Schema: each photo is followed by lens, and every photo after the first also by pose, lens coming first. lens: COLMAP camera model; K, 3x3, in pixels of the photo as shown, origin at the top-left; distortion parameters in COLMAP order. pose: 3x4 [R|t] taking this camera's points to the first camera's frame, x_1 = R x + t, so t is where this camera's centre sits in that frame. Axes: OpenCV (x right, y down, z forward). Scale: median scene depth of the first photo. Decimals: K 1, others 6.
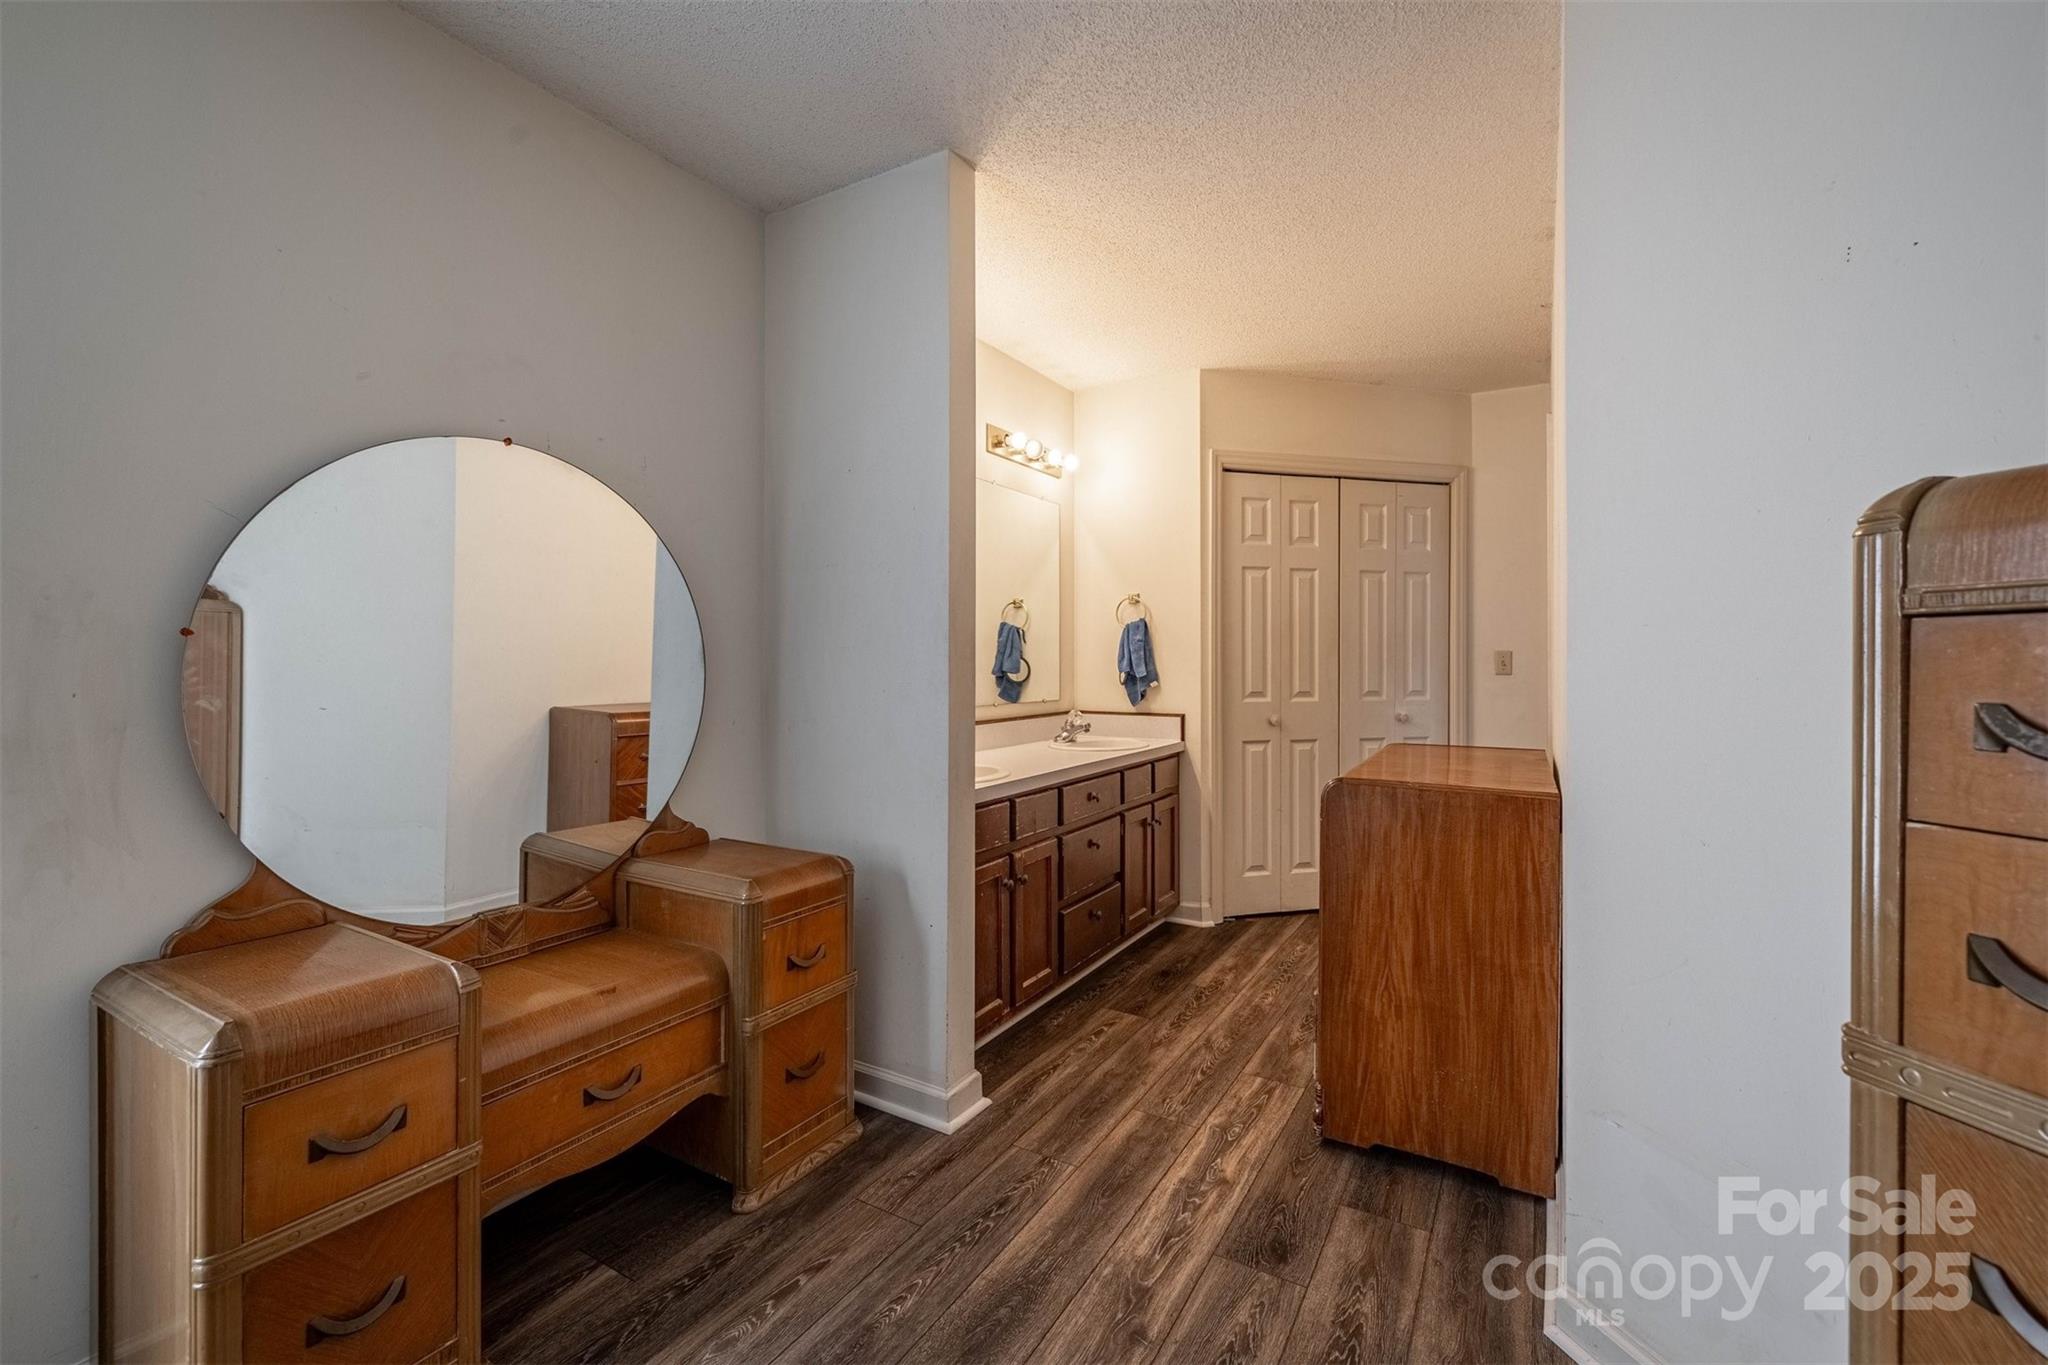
lens RADIAL K [[910.9, 0, 1016.2], [0, 910.9, 671.0], [0, 0, 1]] dist [0.002644, -0.000849]
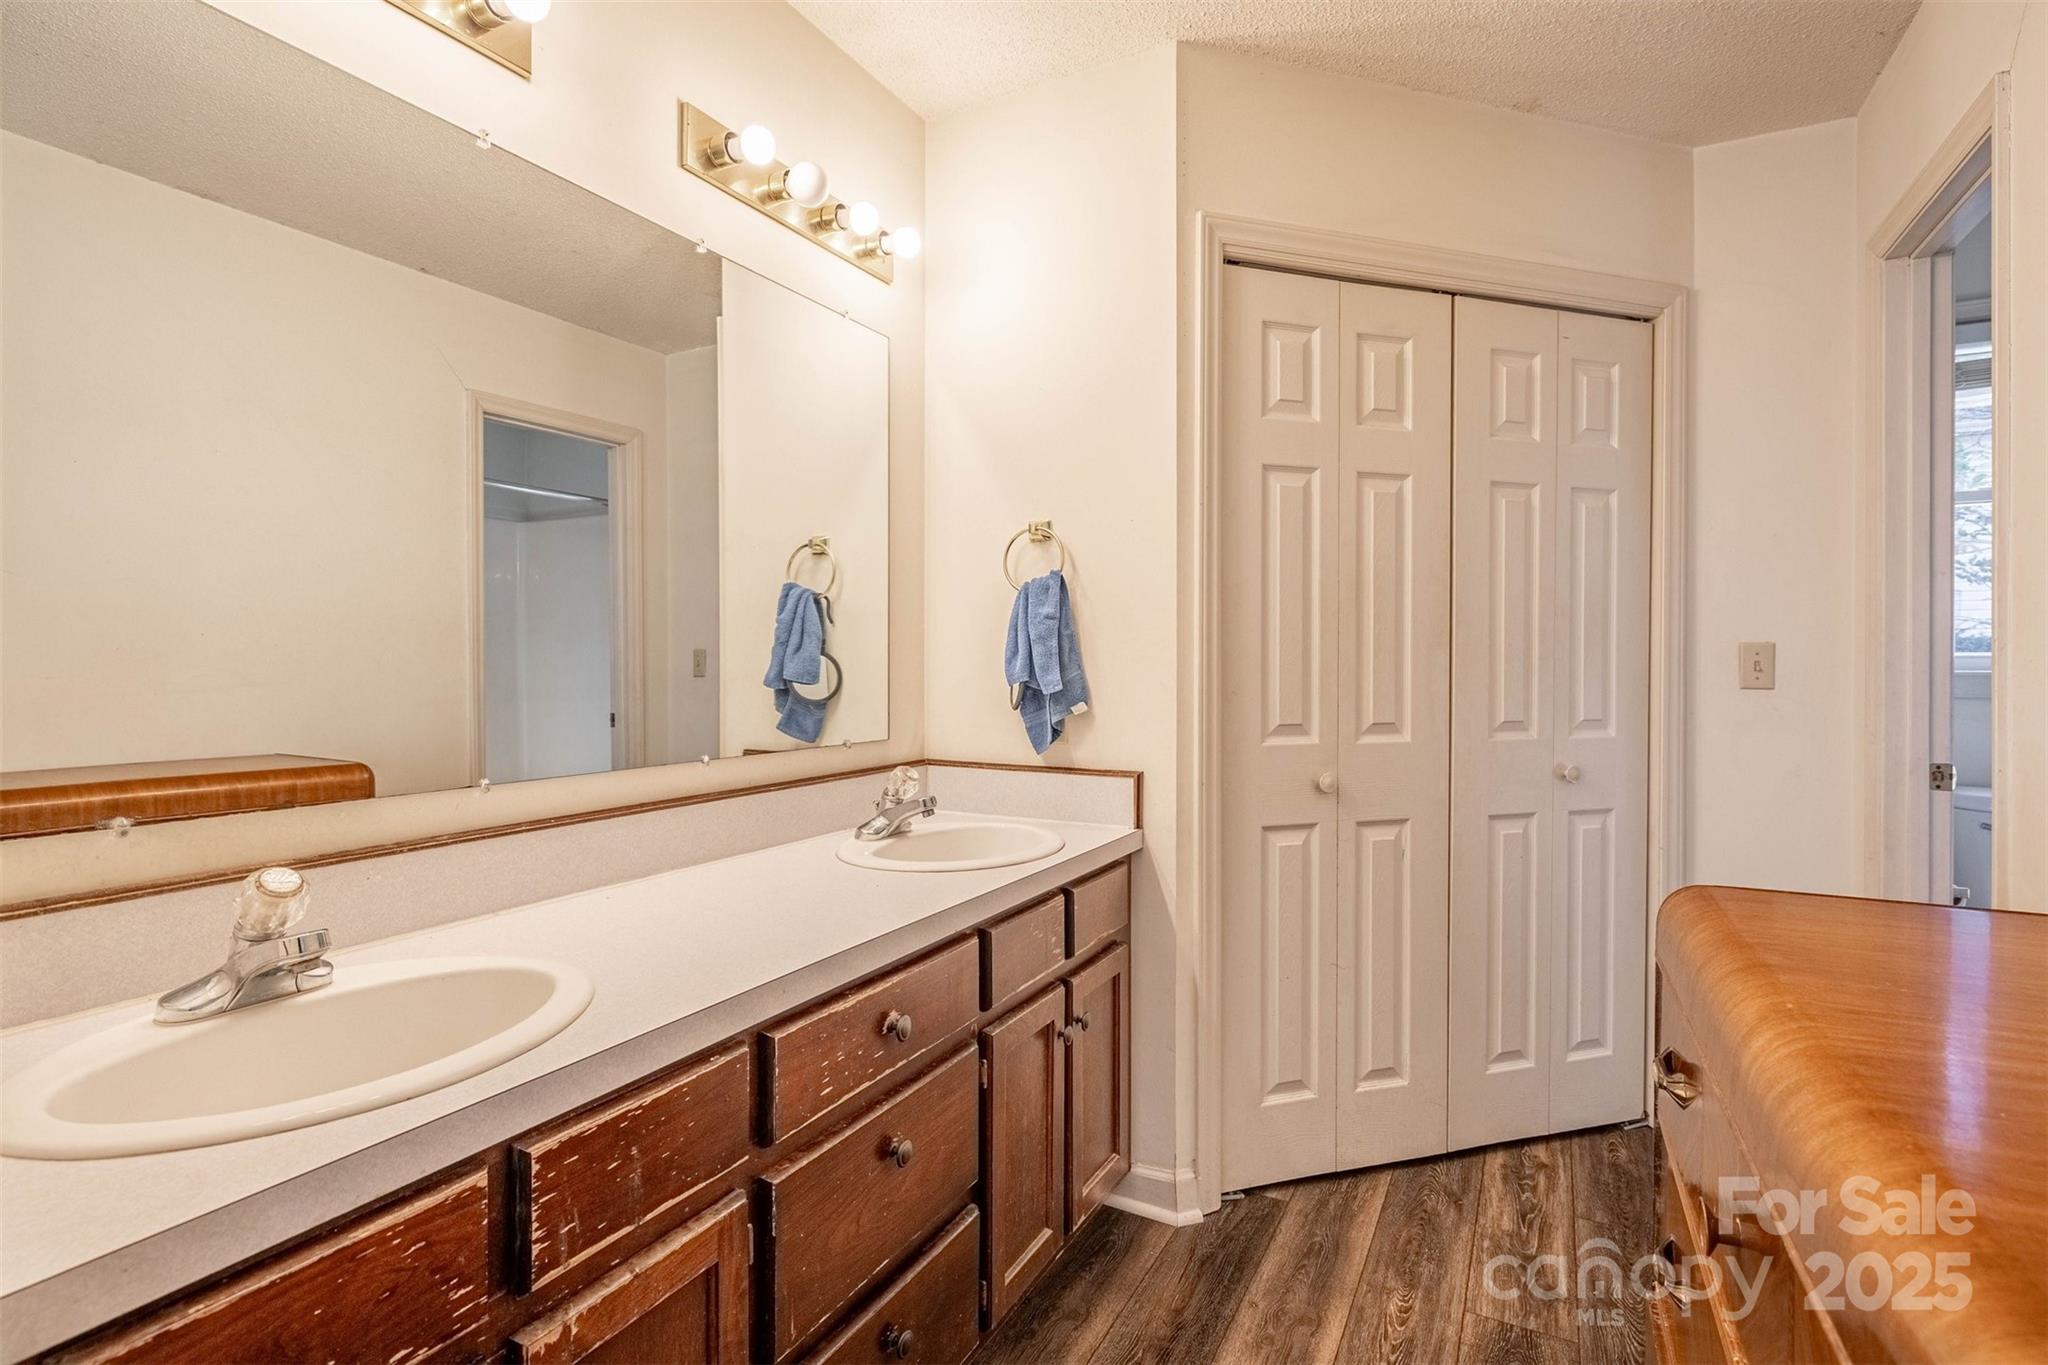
lens RADIAL K [[910.9, 0, 1029.6], [0, 910.9, 676.3], [0, 0, 1]] dist [0.002644, -0.000849]
pose [[0.998956, 0.002202, 0.045640, 0.102772], [-0.002441, 0.999984, 0.005183, -0.004729], [-0.045628, -0.005289, 0.998945, 0.520586]]
